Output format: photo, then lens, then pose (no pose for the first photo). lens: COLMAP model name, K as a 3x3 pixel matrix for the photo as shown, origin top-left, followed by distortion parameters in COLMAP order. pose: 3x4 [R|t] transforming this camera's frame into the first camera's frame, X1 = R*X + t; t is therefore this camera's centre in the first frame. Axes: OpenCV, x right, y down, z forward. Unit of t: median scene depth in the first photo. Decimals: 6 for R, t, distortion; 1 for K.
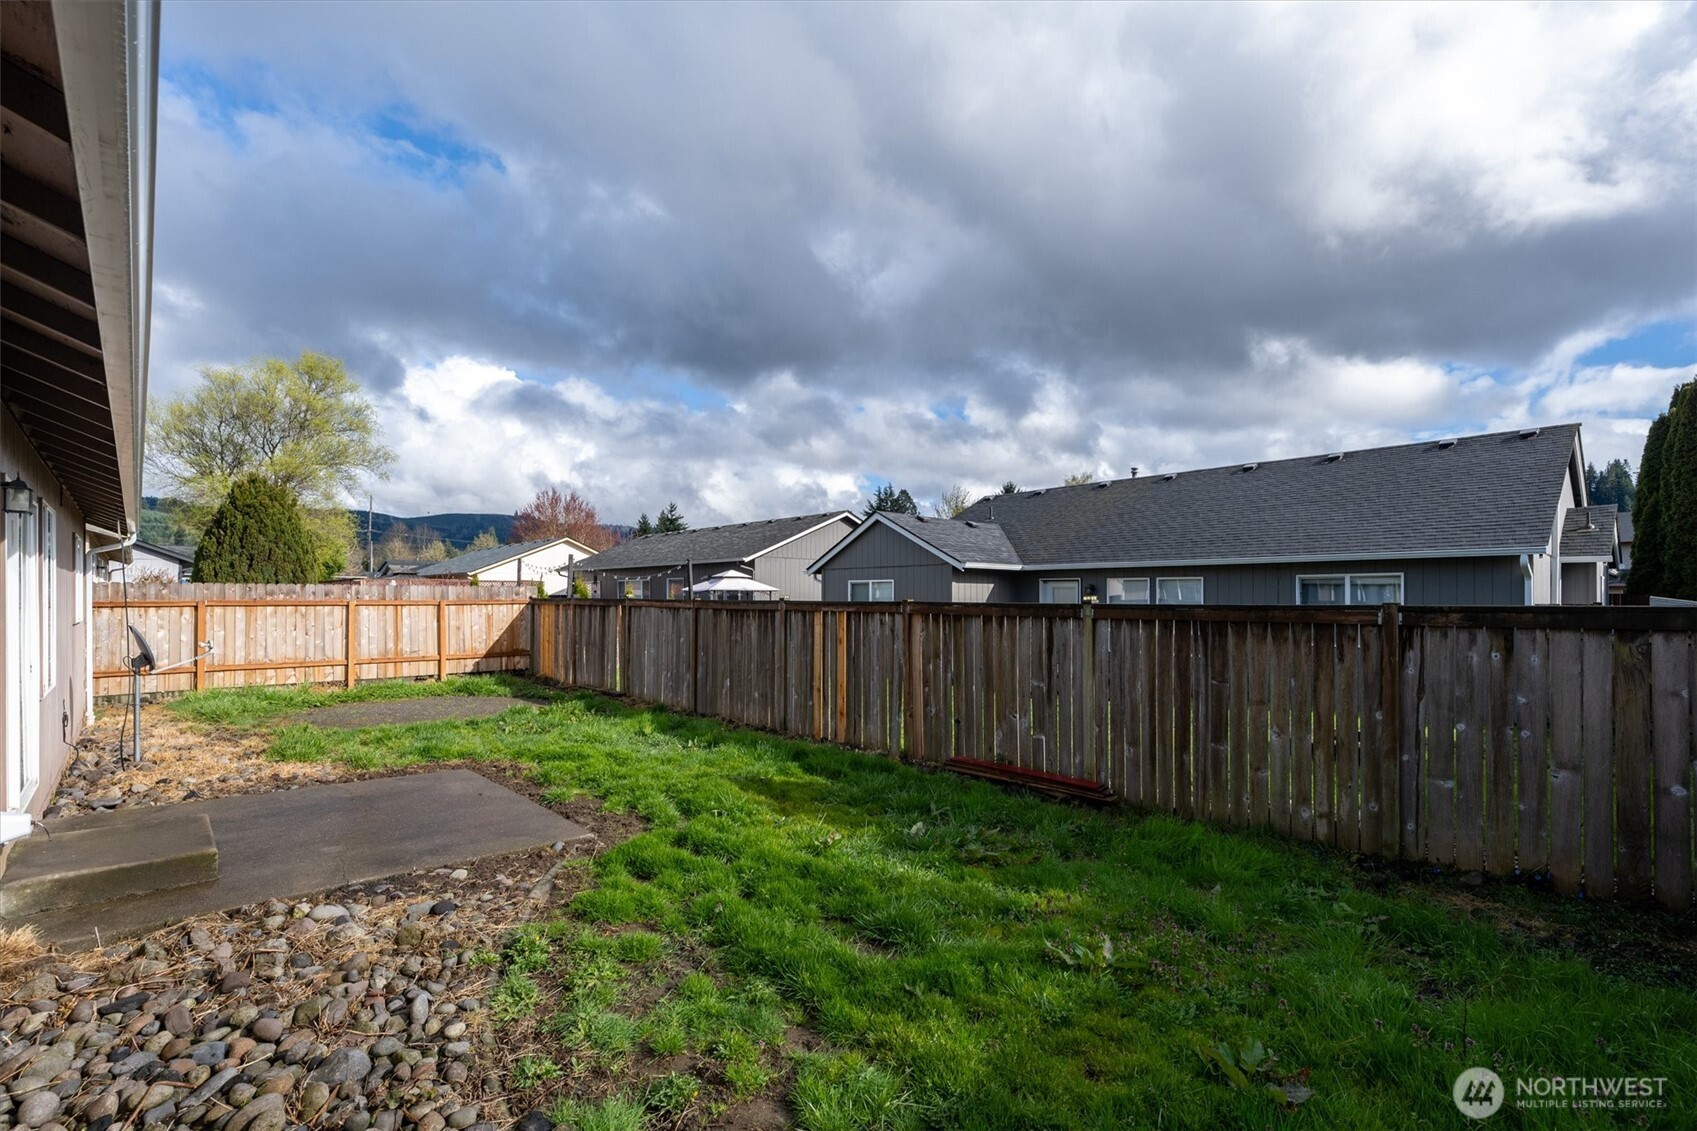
lens RADIAL K [[754.3, 0, 851.7], [0, 754.3, 599.1], [0, 0, 1]] dist [-0.002863, 0.001634]
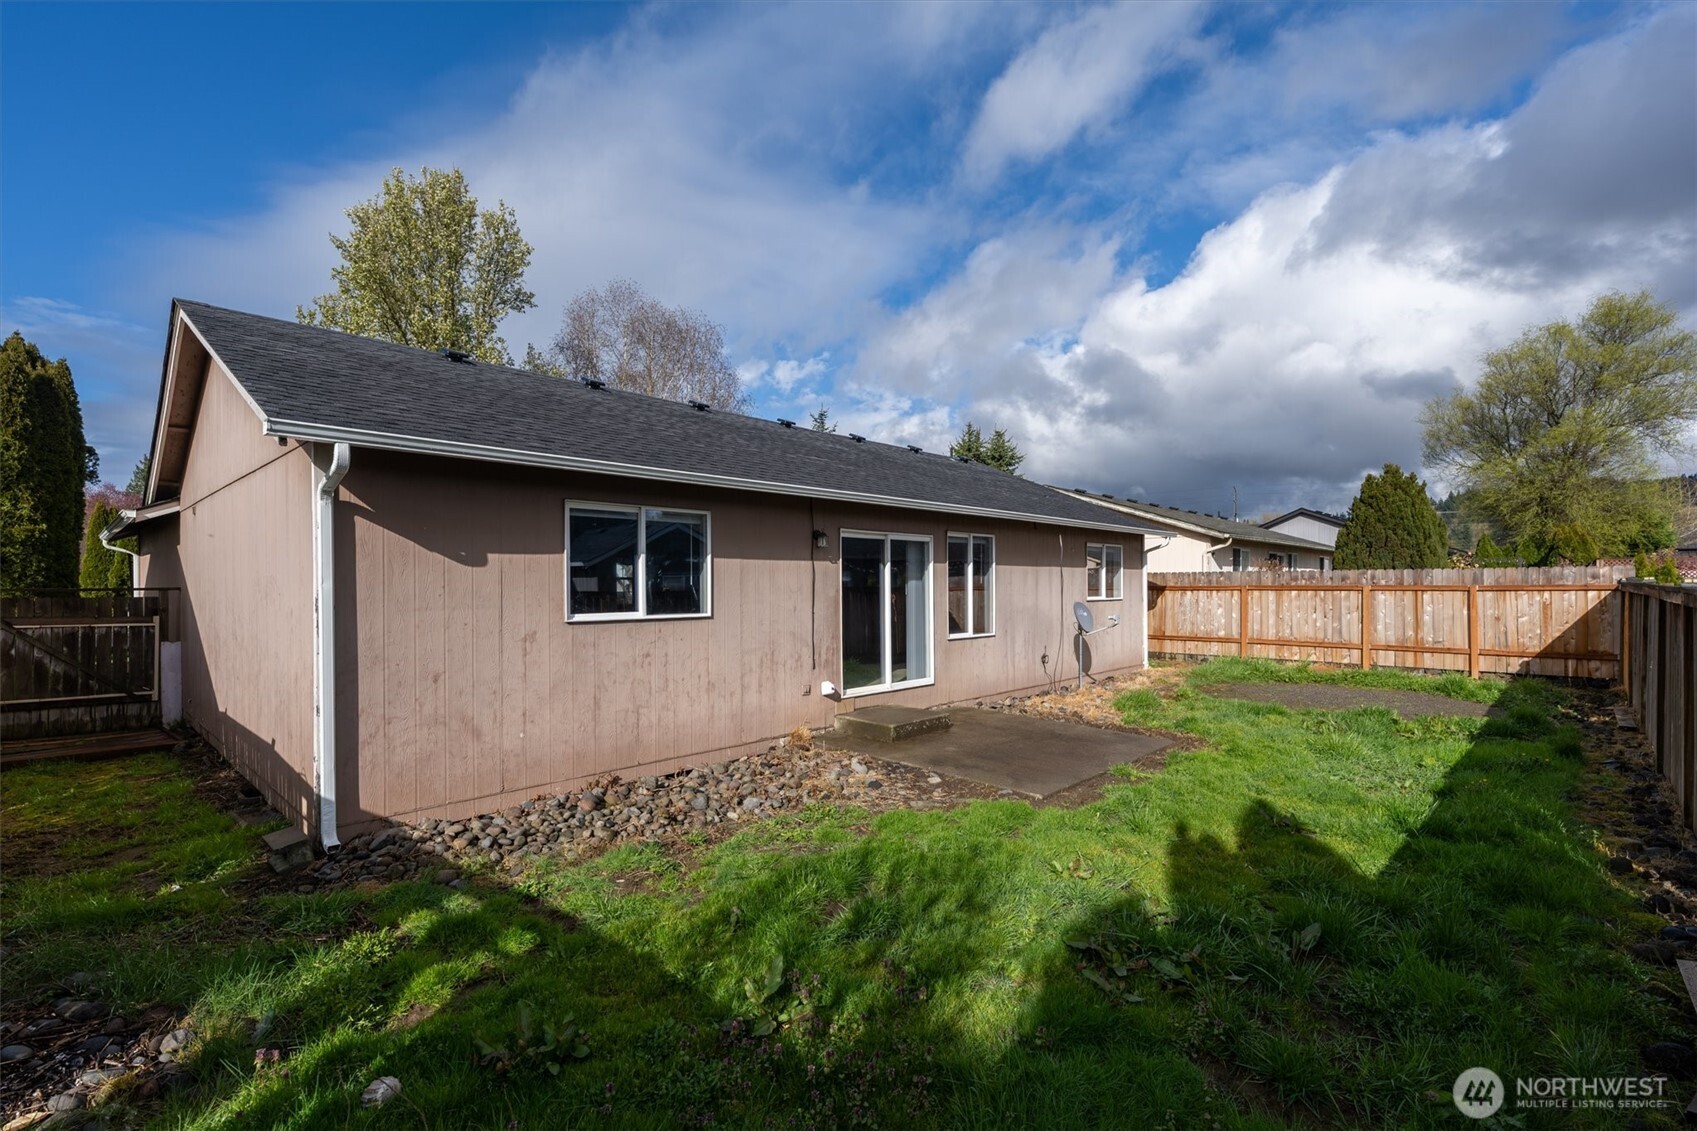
lens RADIAL K [[754.3, 0, 854.4], [0, 754.3, 577.8], [0, 0, 1]] dist [-0.002863, 0.001634]
pose [[0.039855, -0.008401, -0.999170, 0.304675], [0.001859, 0.999964, -0.008333, -0.001126], [0.999204, -0.001525, 0.039869, 0.270392]]
